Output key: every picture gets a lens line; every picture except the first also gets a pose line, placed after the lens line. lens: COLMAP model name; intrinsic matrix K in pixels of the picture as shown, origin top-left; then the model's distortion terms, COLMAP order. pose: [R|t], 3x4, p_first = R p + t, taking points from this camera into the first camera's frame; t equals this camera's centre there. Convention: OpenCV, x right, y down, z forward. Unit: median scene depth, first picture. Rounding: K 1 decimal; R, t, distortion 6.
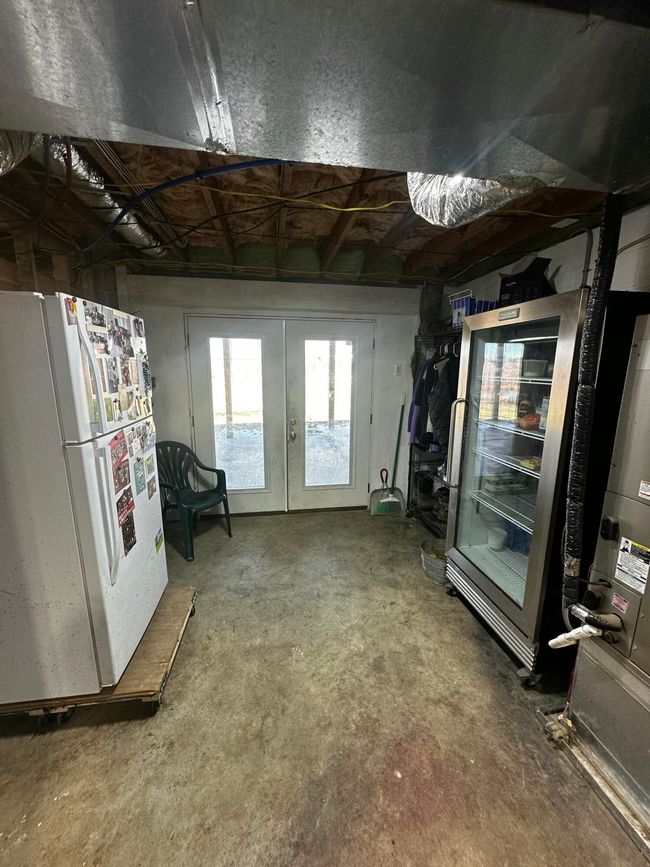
lens RADIAL K [[345.6, 0, 325.0], [0, 345.6, 434.1], [0, 0, 1]] dist [-0.001651, 0.000343]
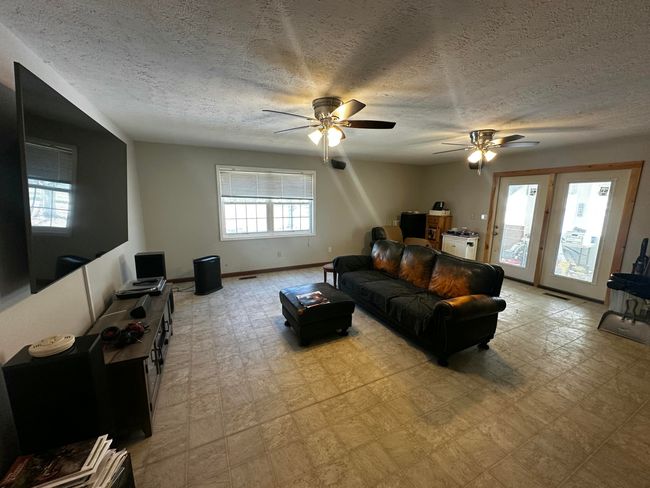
lens RADIAL K [[258.5, 0, 324.3], [0, 258.5, 244.4], [0, 0, 1]] dist [-0.001827, 0.000409]
pose [[0.287886, 0.164151, -0.943492, 0.763066], [-0.187734, 0.975758, 0.112482, 0.083777], [0.939084, 0.144743, 0.311723, -0.402377]]
